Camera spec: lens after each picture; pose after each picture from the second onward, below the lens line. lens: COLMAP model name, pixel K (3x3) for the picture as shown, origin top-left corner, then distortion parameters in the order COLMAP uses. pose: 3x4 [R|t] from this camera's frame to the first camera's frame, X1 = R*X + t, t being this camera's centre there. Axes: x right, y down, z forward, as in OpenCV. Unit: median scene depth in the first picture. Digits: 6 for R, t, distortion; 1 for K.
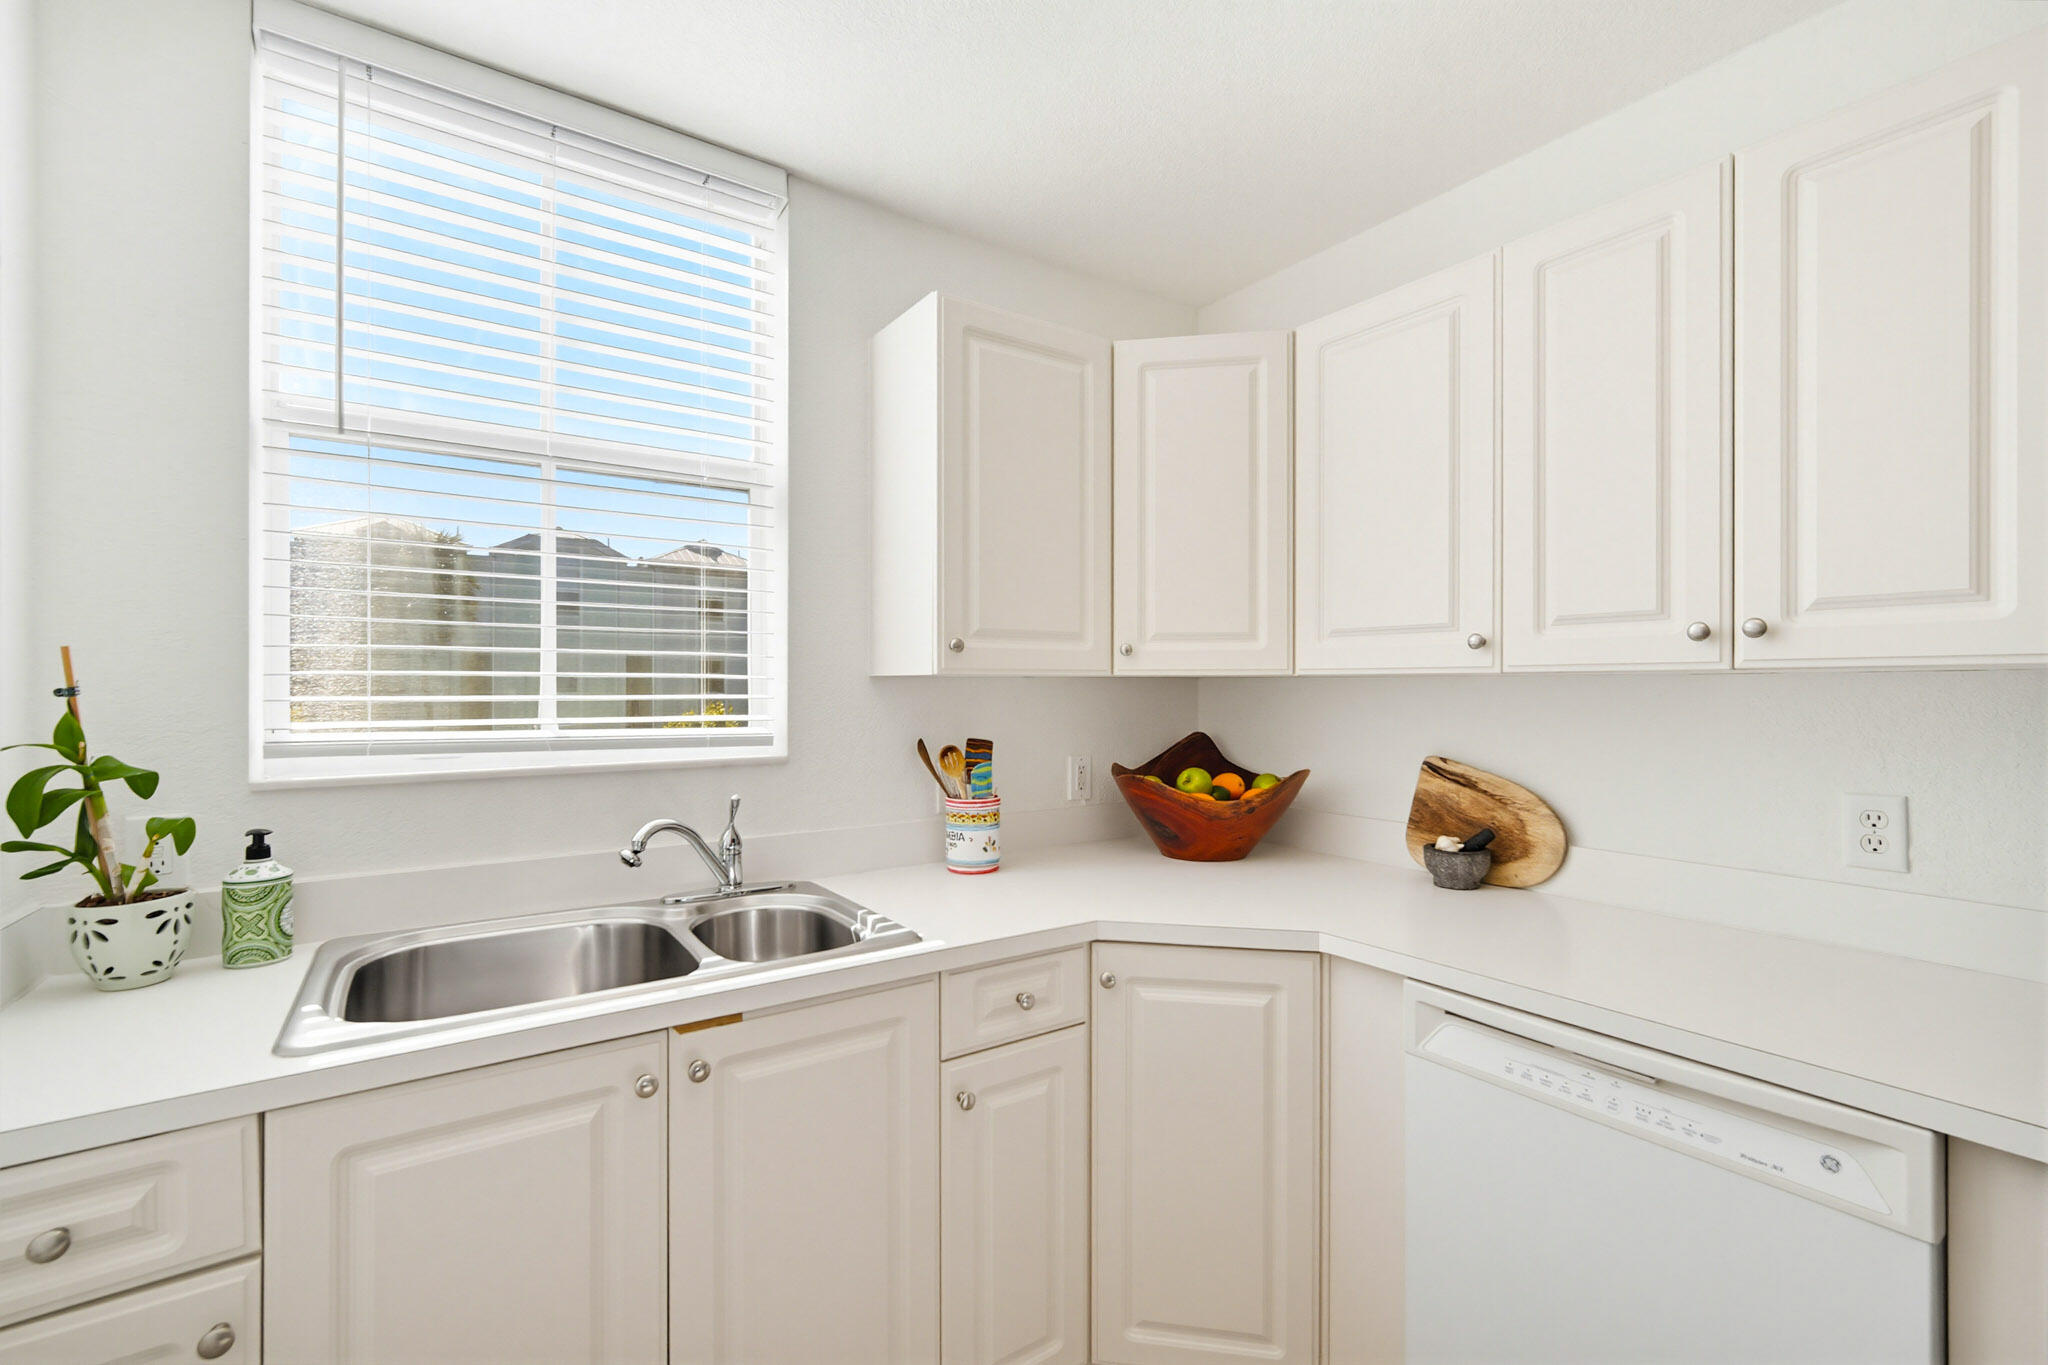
lens RADIAL K [[889.9, 0, 1021.7], [0, 889.9, 686.2], [0, 0, 1]] dist [-0.012537, 0.000747]
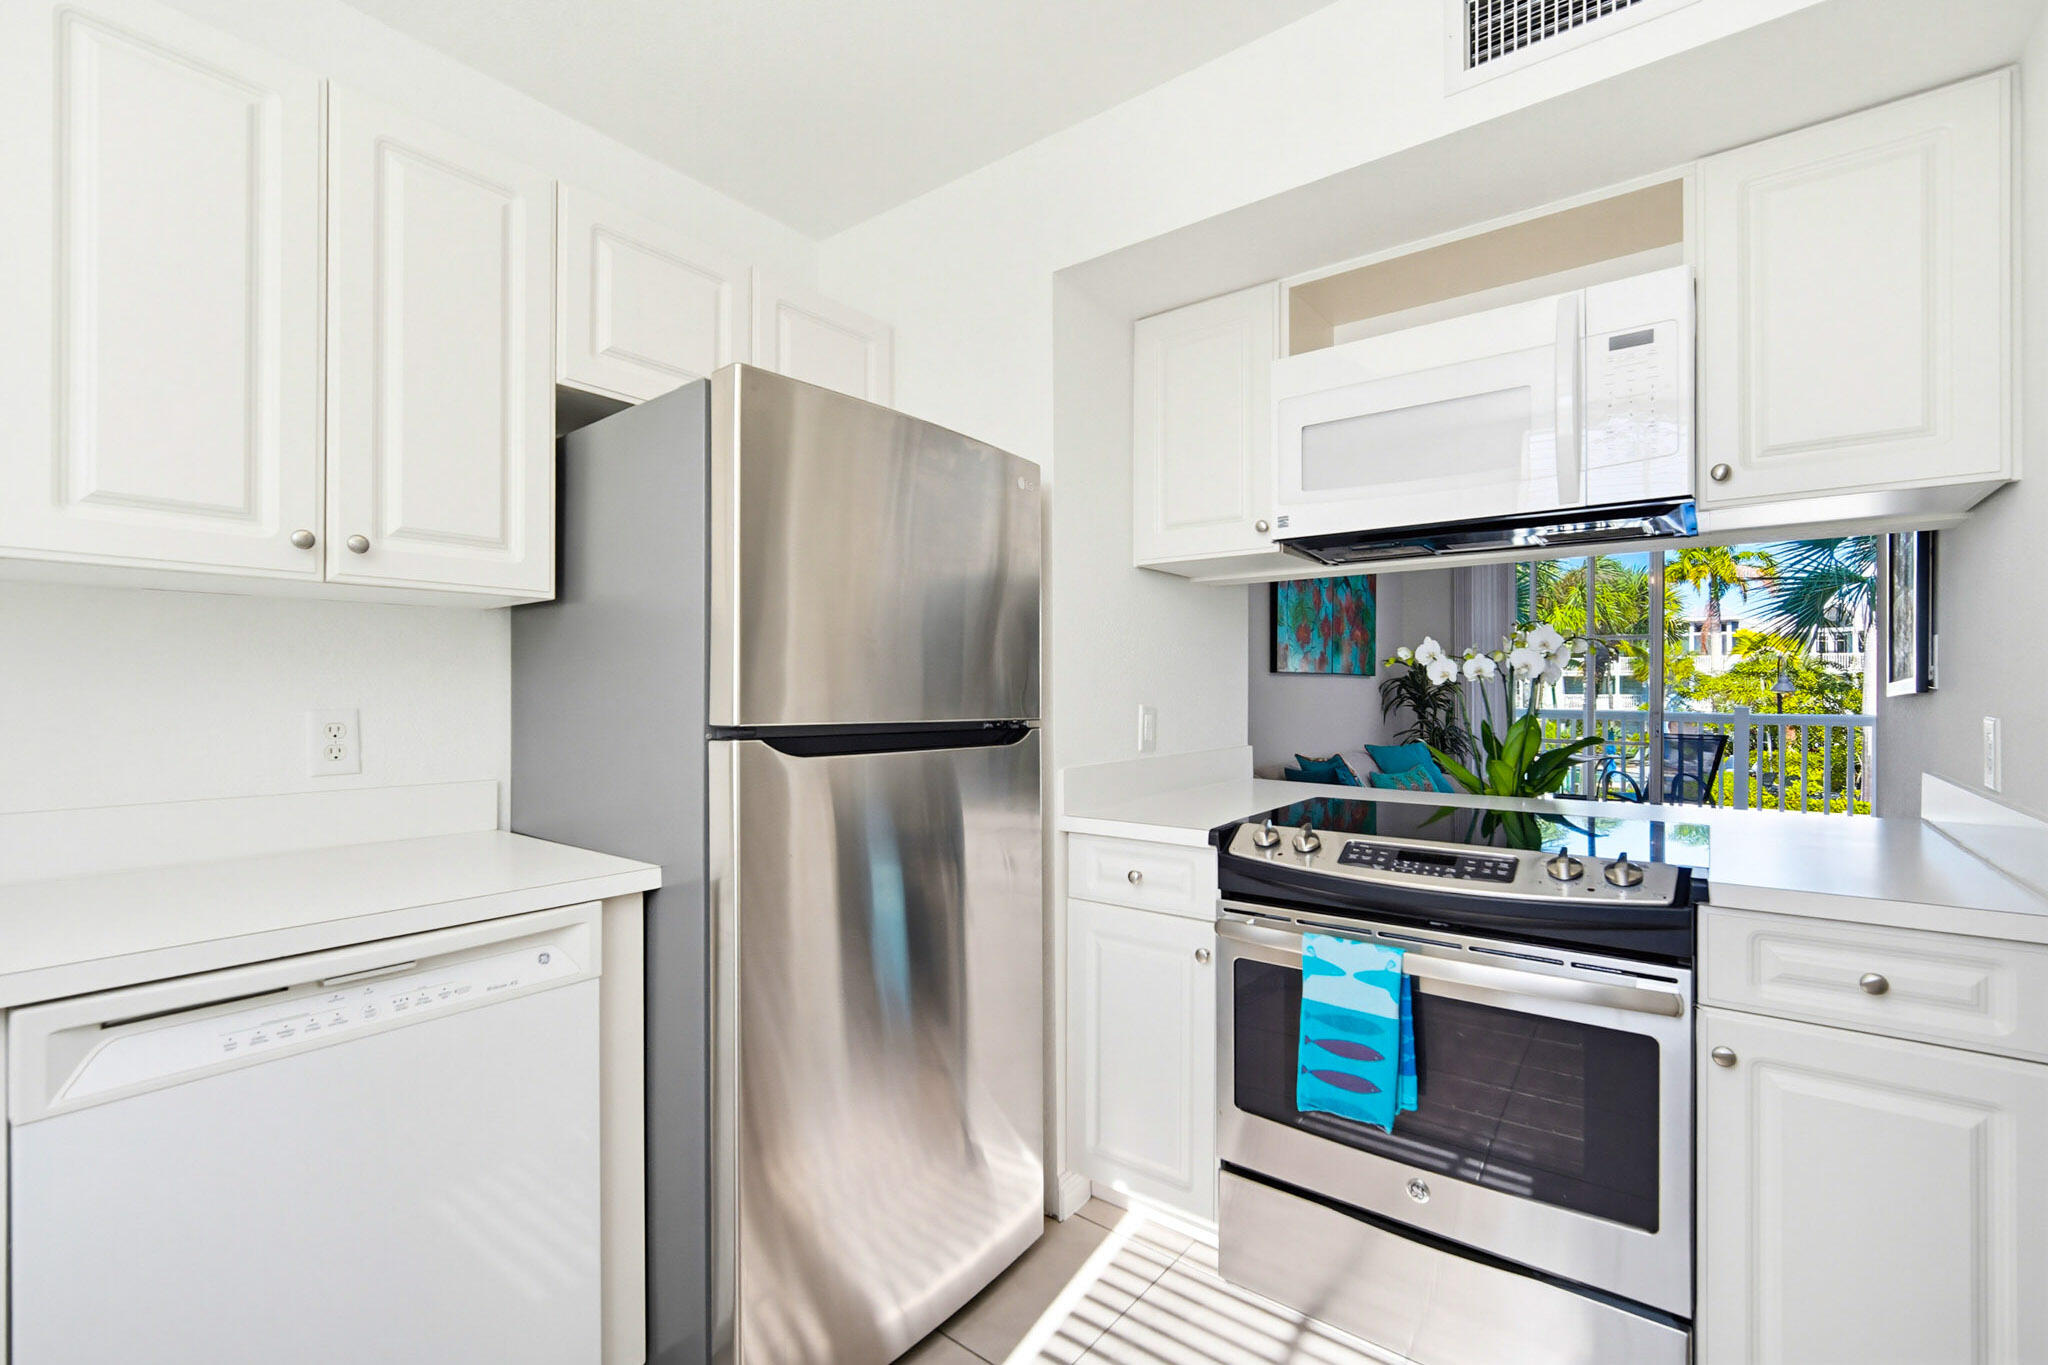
lens RADIAL K [[870.7, 0, 1031.1], [0, 870.7, 688.2], [0, 0, 1]] dist [0.000473, 0.000026]
pose [[-0.314248, 0.004057, 0.949332, -0.292392], [-0.002209, 0.999985, -0.005004, 0.077303], [-0.949338, -0.003670, -0.314234, 0.386357]]
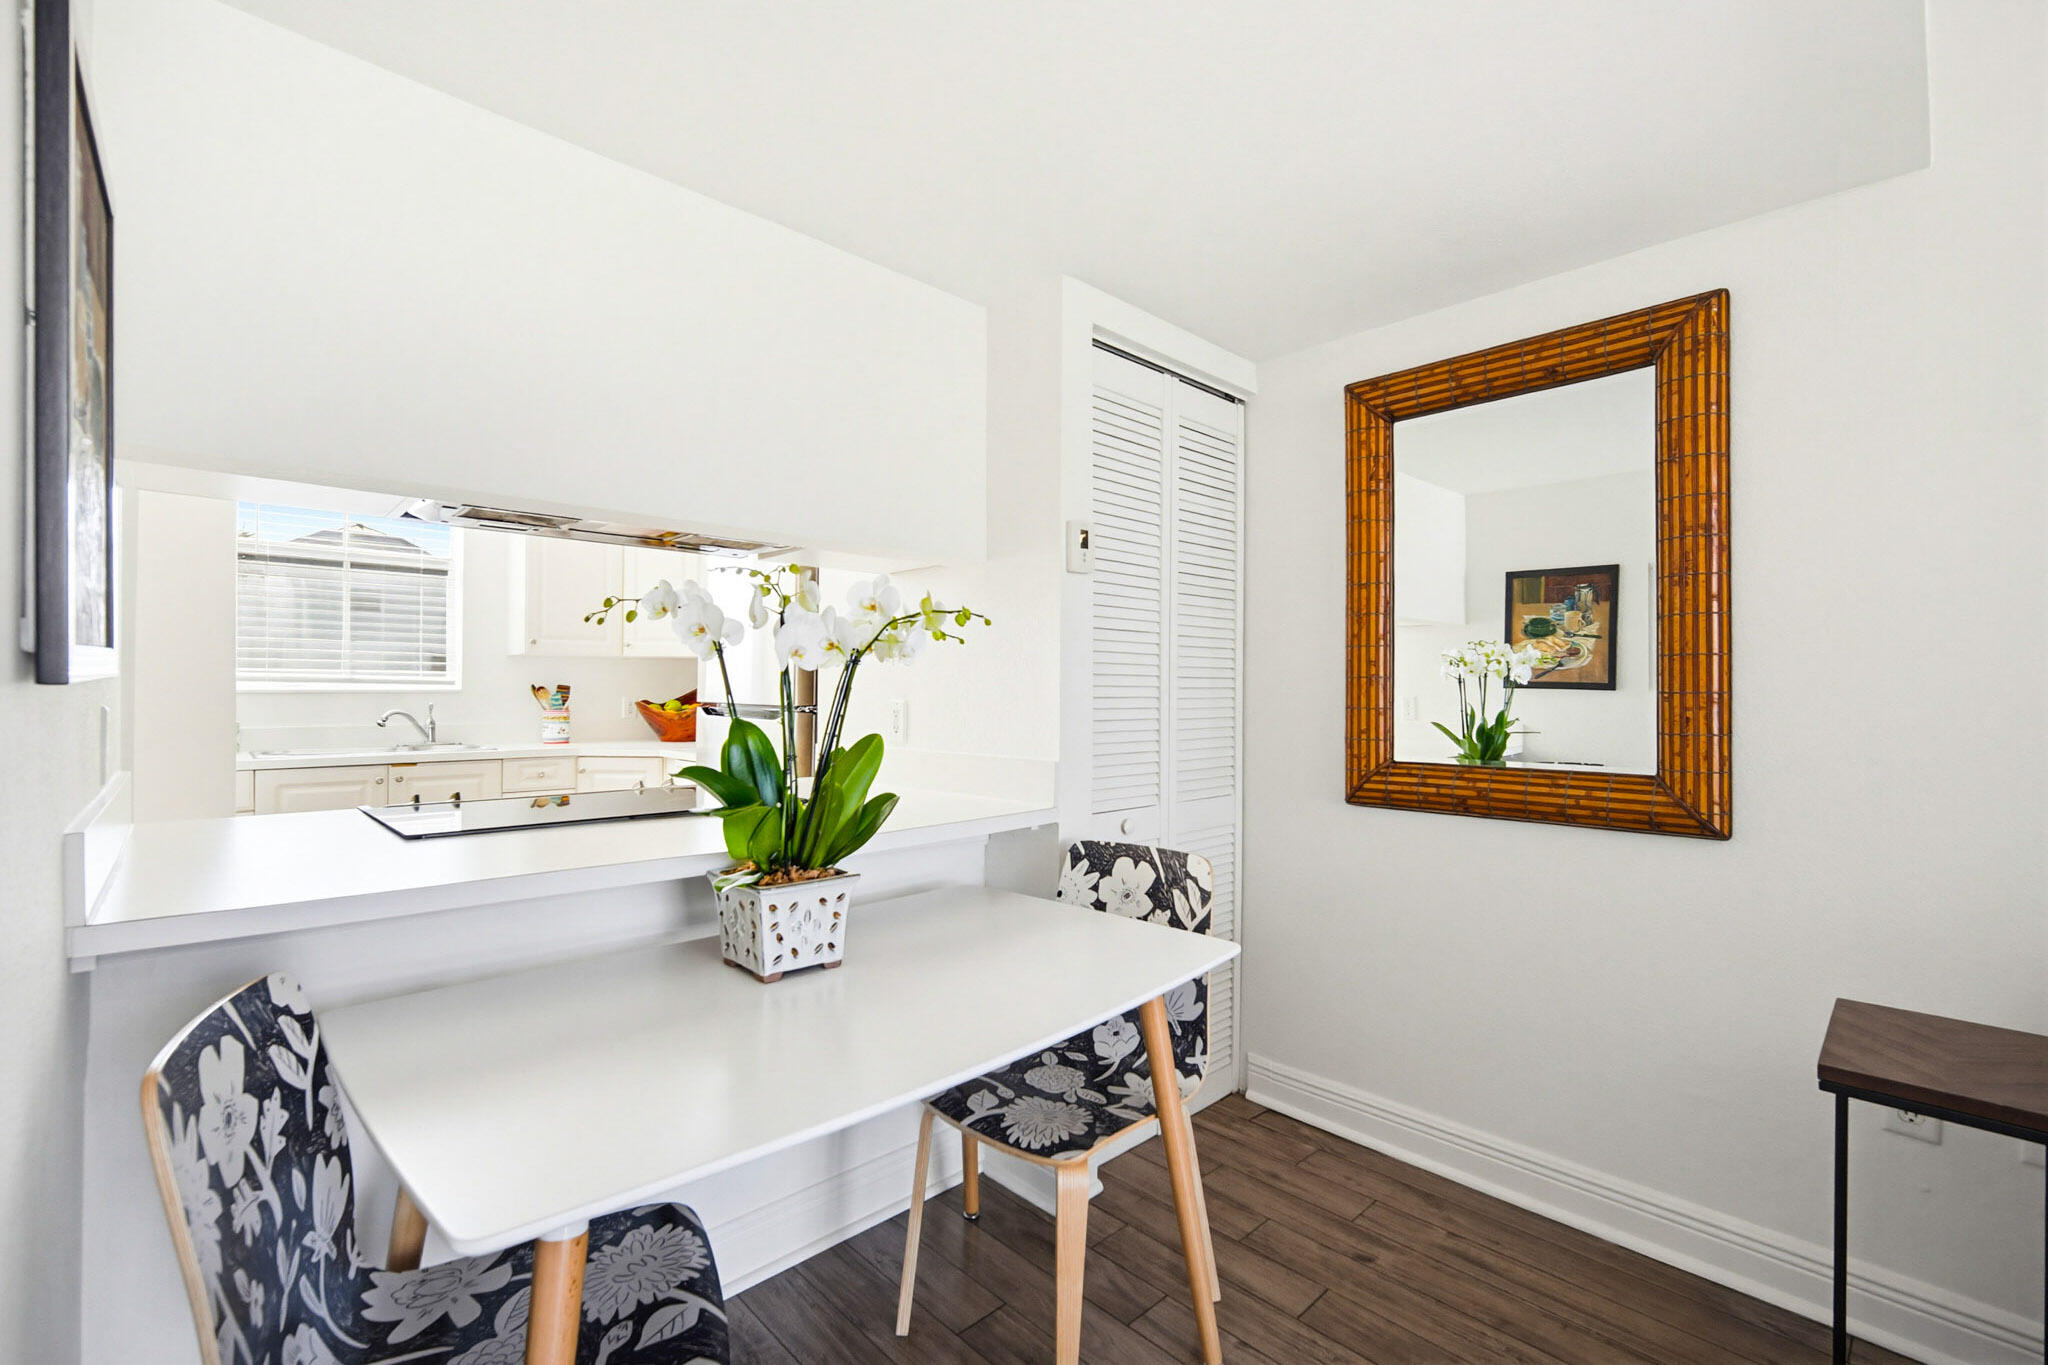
lens RADIAL K [[879.3, 0, 1037.4], [0, 879.3, 694.3], [0, 0, 1]] dist [-0.015535, -0.000156]
pose [[0.984326, 0.001546, 0.176351, 0.833823], [-0.002483, 0.999984, 0.005092, 0.077575], [-0.176340, -0.005450, 0.984314, -1.540464]]
